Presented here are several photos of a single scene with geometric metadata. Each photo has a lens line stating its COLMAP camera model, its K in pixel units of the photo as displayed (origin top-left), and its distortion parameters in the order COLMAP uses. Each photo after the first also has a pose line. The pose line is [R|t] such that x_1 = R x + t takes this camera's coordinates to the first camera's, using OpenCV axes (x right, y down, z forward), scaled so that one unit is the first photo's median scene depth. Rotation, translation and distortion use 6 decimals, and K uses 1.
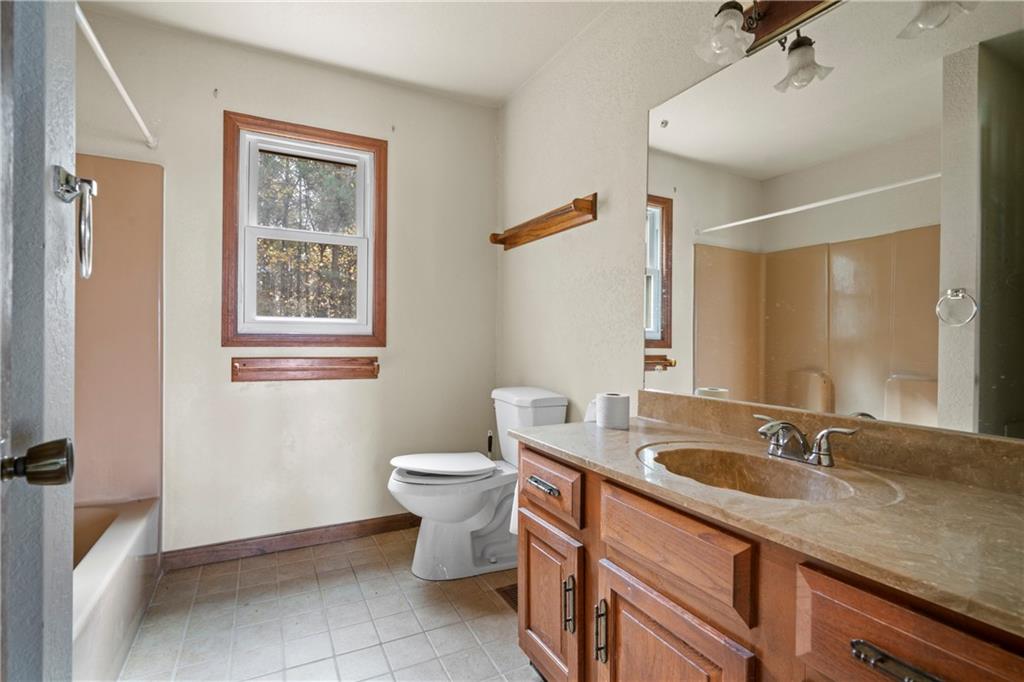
lens RADIAL K [[483.7, 0, 514.5], [0, 483.7, 341.6], [0, 0, 1]] dist [0.003113, 0.000679]
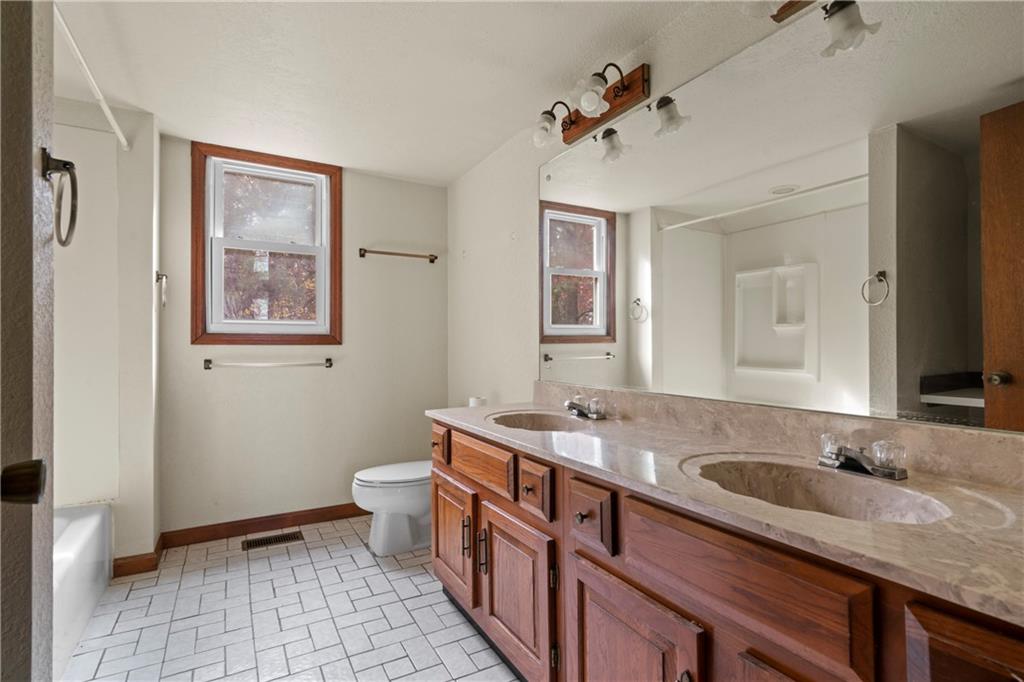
lens RADIAL K [[483.7, 0, 507.0], [0, 483.7, 340.4], [0, 0, 1]] dist [0.003113, 0.000679]
pose [[0.999286, -0.006955, 0.037142, 0.102455], [0.006873, 0.999974, 0.002337, 0.001526], [-0.037157, -0.002080, 0.999307, -0.185680]]
